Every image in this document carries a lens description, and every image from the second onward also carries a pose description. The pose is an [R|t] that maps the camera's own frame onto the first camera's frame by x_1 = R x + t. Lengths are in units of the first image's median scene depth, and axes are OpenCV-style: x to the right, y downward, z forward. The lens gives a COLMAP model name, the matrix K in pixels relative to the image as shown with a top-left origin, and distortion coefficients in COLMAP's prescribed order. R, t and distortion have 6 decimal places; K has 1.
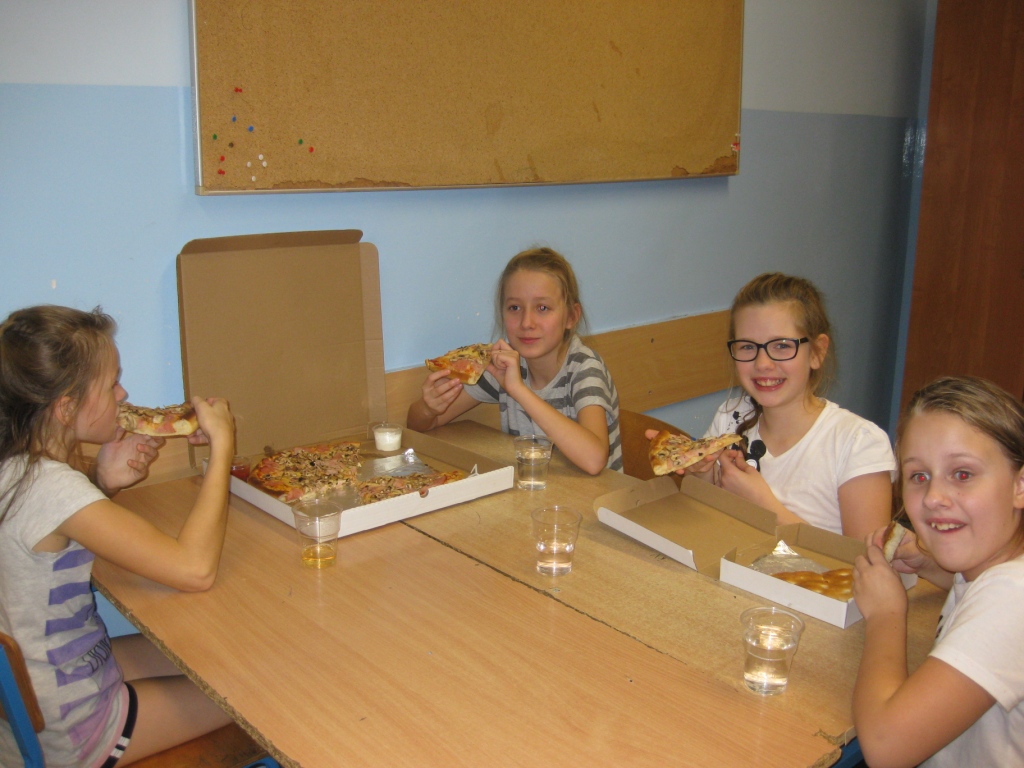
lens RADIAL K [[1050.9, 0, 512.9], [0, 1050.9, 385.8], [0, 0, 1]] dist [-0.125256, 0.000000]
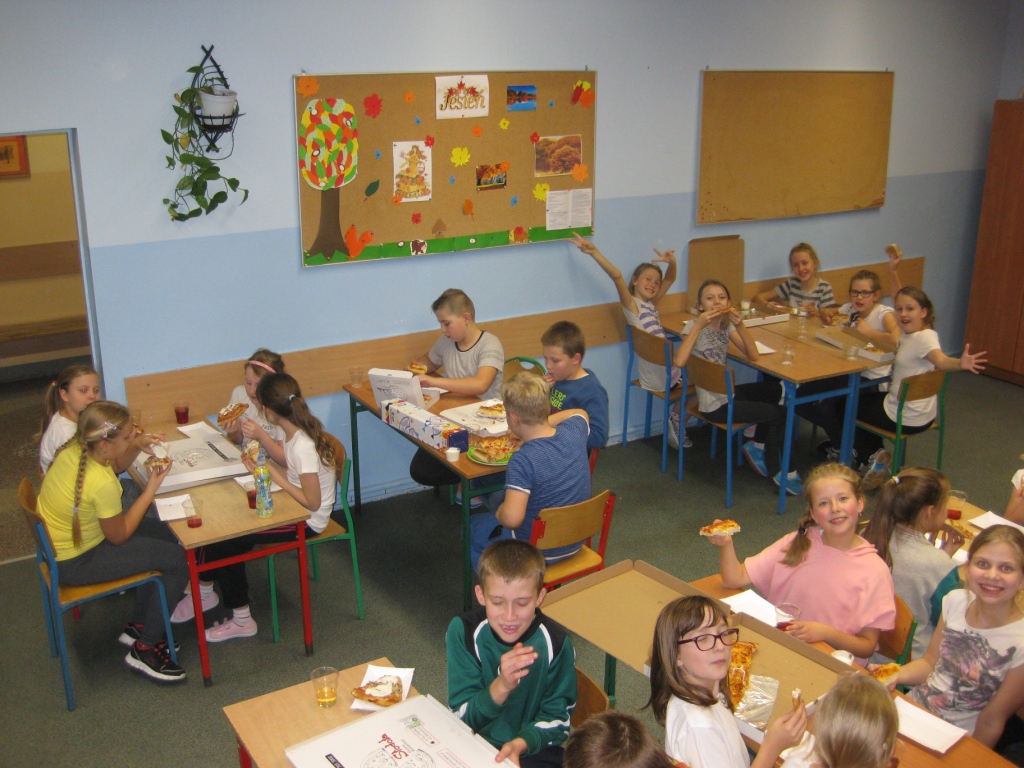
lens RADIAL K [[1050.9, 0, 517.1], [0, 1050.9, 390.4], [0, 0, 1]] dist [-0.125256, 0.000000]
pose [[0.978384, 0.045232, -0.201788, -0.144079], [-0.033775, 0.997635, 0.059864, 0.136131], [0.204019, -0.051754, 0.977598, -2.031602]]
